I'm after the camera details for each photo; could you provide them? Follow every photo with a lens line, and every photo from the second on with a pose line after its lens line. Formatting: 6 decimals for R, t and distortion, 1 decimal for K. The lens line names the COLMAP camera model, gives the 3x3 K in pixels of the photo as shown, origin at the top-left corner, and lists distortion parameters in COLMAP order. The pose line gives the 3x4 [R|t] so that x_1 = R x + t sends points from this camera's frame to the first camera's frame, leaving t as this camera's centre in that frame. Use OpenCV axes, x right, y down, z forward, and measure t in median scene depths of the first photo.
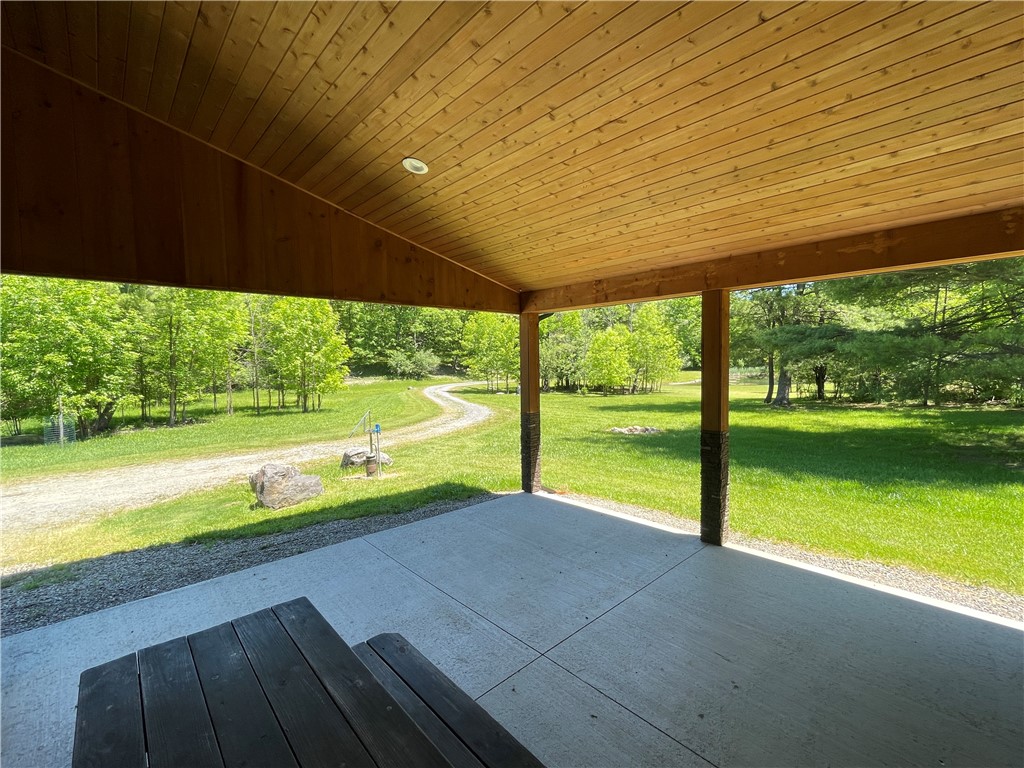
lens RADIAL K [[442.8, 0, 510.3], [0, 442.8, 384.1], [0, 0, 1]] dist [-0.008411, -0.000413]
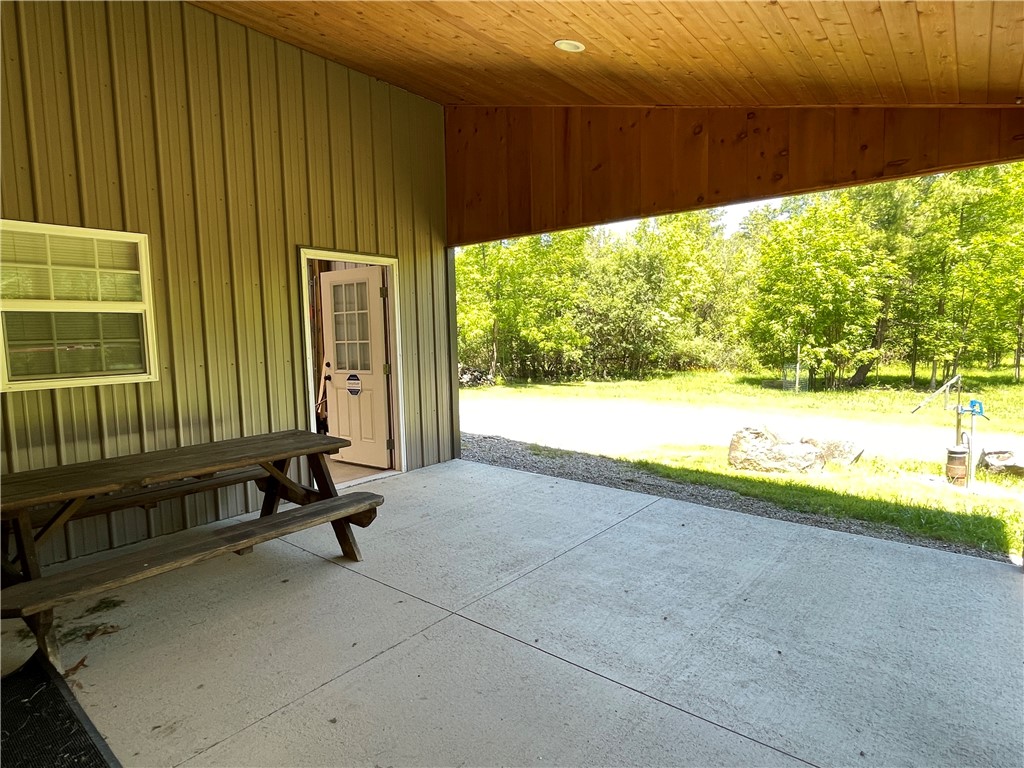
lens RADIAL K [[564.1, 0, 510.8], [0, 564.1, 382.6], [0, 0, 1]] dist [-0.003031, -0.000850]
pose [[0.140451, 0.101647, -0.984856, 0.512692], [-0.035113, 0.994602, 0.097645, 0.025235], [0.989465, 0.020867, 0.143262, 0.429364]]
